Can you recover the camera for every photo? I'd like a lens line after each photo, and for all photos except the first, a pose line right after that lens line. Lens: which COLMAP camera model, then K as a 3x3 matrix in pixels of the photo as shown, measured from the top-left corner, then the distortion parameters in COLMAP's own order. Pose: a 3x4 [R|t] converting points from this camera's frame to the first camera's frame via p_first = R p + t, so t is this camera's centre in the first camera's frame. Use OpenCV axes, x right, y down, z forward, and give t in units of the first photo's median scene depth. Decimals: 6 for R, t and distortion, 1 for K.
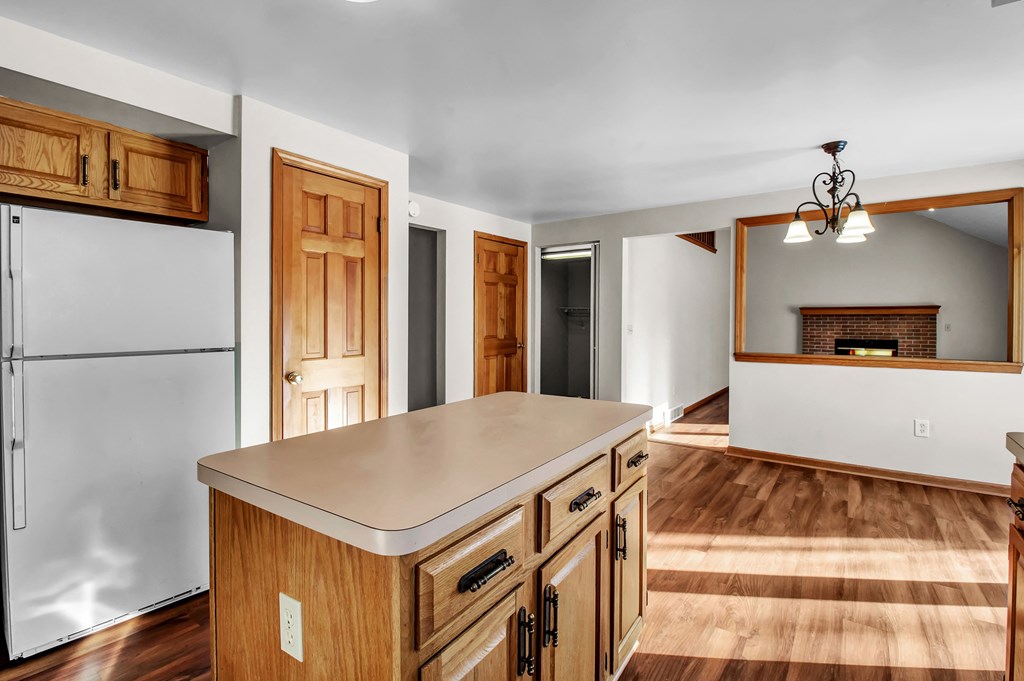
lens RADIAL K [[475.1, 0, 512.9], [0, 475.1, 323.5], [0, 0, 1]] dist [-0.001679, -0.011821]
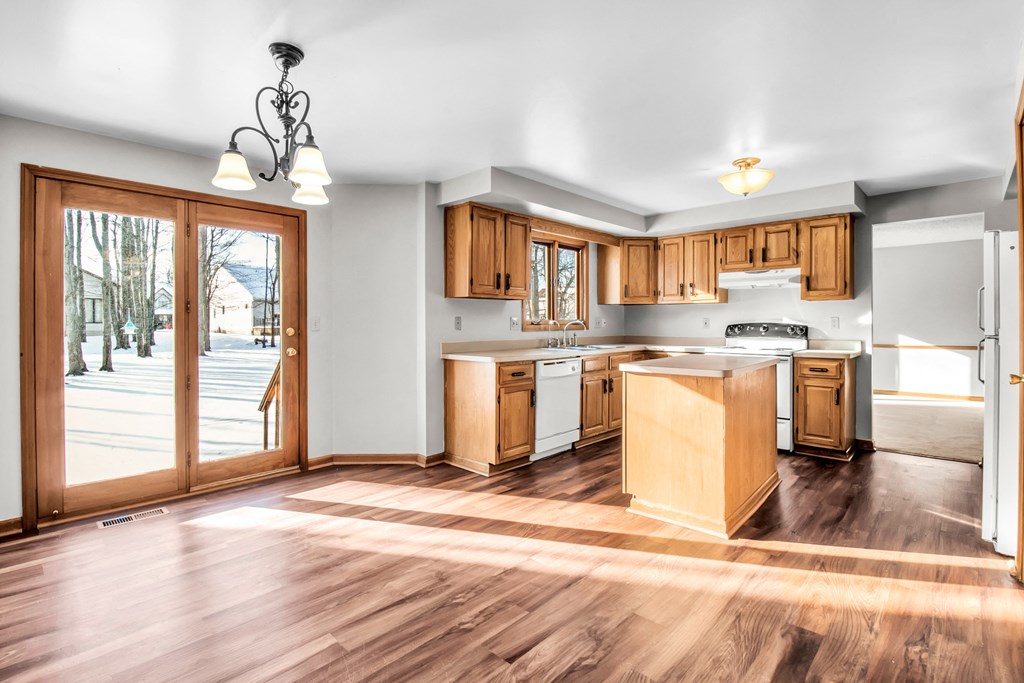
lens RADIAL K [[475.1, 0, 512.9], [0, 475.1, 324.5], [0, 0, 1]] dist [-0.001679, -0.011821]
pose [[-0.991609, 0.002643, 0.129245, 0.260445], [0.003488, 0.999974, 0.006315, 0.011374], [-0.129225, 0.006713, -0.991593, 1.578803]]
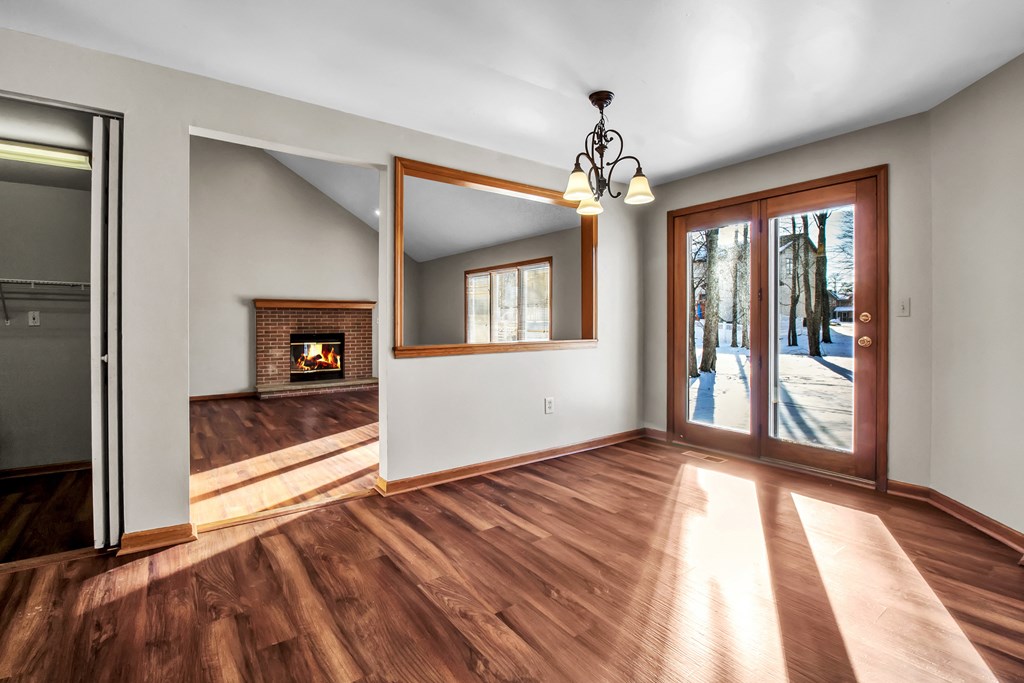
lens RADIAL K [[475.1, 0, 512.9], [0, 475.1, 324.5], [0, 0, 1]] dist [-0.001679, -0.011821]
pose [[0.302015, -0.009593, 0.953255, -0.206859], [0.011154, 0.999916, 0.006529, 0.036004], [-0.953238, 0.008661, 0.302097, 0.863250]]
